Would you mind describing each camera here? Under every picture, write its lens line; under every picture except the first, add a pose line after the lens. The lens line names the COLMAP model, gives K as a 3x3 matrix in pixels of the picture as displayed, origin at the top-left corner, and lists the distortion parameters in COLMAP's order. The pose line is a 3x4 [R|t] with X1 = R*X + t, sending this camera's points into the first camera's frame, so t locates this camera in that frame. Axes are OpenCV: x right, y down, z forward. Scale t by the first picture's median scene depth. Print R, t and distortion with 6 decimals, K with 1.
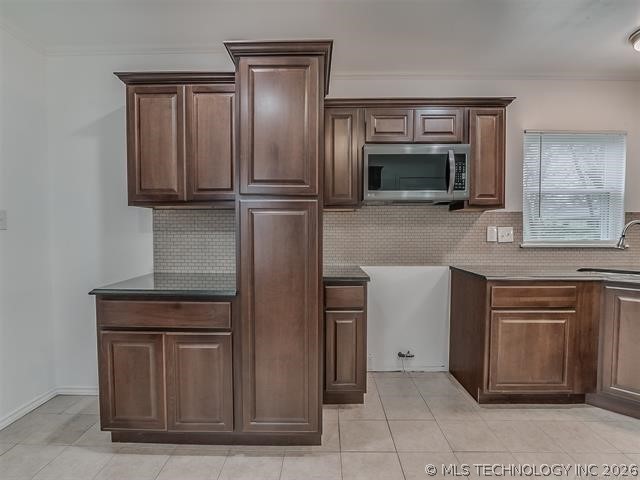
lens RADIAL K [[333.9, 0, 316.9], [0, 333.9, 241.2], [0, 0, 1]] dist [-0.020832, 0.003903]
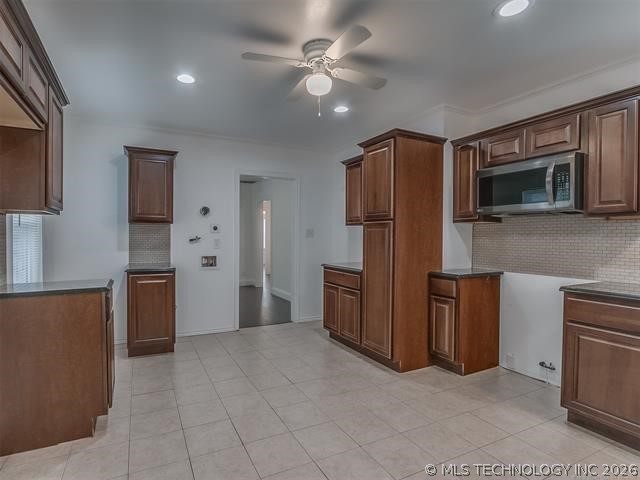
lens RADIAL K [[333.9, 0, 290.3], [0, 333.9, 241.5], [0, 0, 1]] dist [-0.020832, 0.003903]
pose [[0.438808, 0.016573, -0.898428, 0.976962], [-0.038480, 0.999259, -0.000362, 0.001617], [0.897756, 0.034730, 0.439121, -0.161401]]
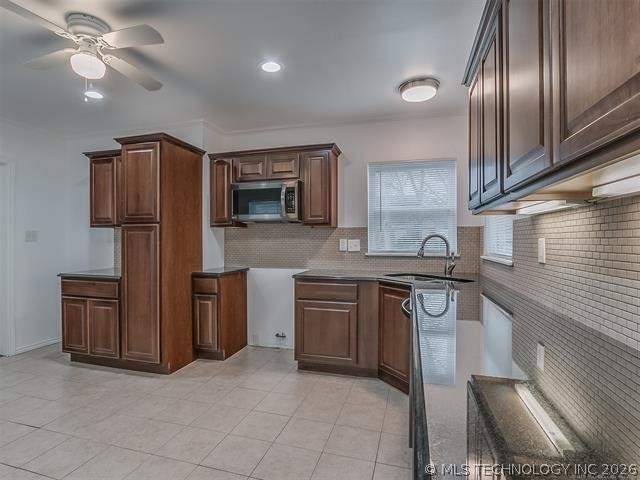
lens RADIAL K [[333.9, 0, 317.3], [0, 333.9, 241.6], [0, 0, 1]] dist [-0.020832, 0.003903]
pose [[0.965182, 0.000992, -0.261579, 0.916124], [-0.009371, 0.999482, -0.030788, 0.007207], [0.261413, 0.032167, 0.964691, -0.315969]]
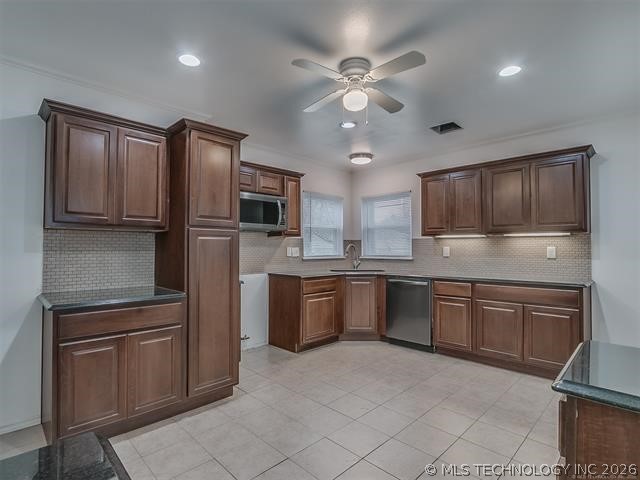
lens RADIAL K [[333.9, 0, 318.0], [0, 333.9, 241.3], [0, 0, 1]] dist [-0.020832, 0.003903]
pose [[0.696030, 0.014809, 0.717860, -0.643198], [0.027234, 0.998523, -0.047005, 0.009297], [-0.717496, 0.052267, 0.694599, -0.271318]]
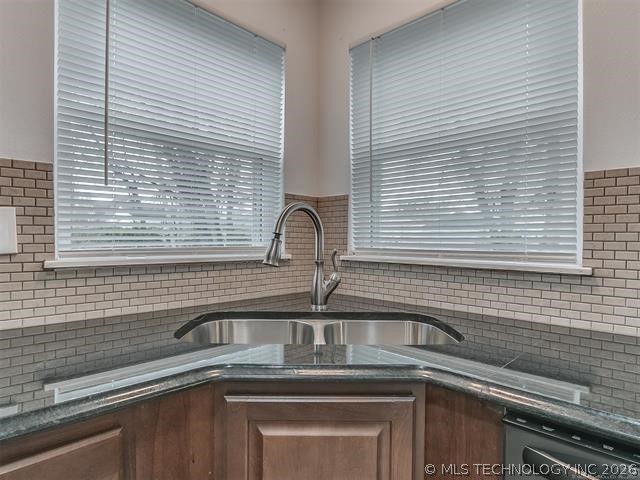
lens RADIAL K [[373.0, 0, 316.7], [0, 373.0, 237.7], [0, 0, 1]] dist [-0.002760, -0.001550]
pose [[0.693375, 0.008959, 0.720521, 0.637551], [0.017162, 0.999434, -0.028942, 0.002458], [-0.720373, 0.032433, 0.692829, 0.646618]]
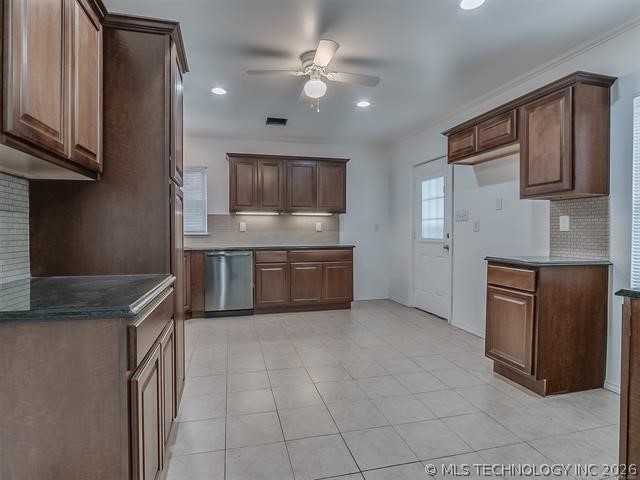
lens RADIAL K [[333.9, 0, 316.5], [0, 333.9, 237.5], [0, 0, 1]] dist [-0.020832, 0.003903]
pose [[-0.256305, -0.021659, 0.966353, -0.960875], [0.039230, 0.998692, 0.032788, 0.015949], [-0.965800, 0.046314, -0.255120, 0.605938]]
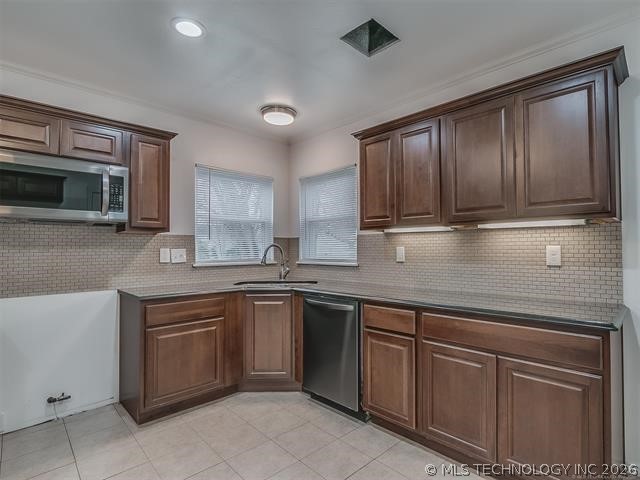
lens RADIAL K [[333.9, 0, 354.0], [0, 333.9, 241.4], [0, 0, 1]] dist [-0.020832, 0.003903]
pose [[0.674229, 0.011750, 0.738429, 0.183233], [0.034035, 0.998317, -0.046961, 0.004134], [-0.737738, 0.056795, 0.672694, -0.185652]]
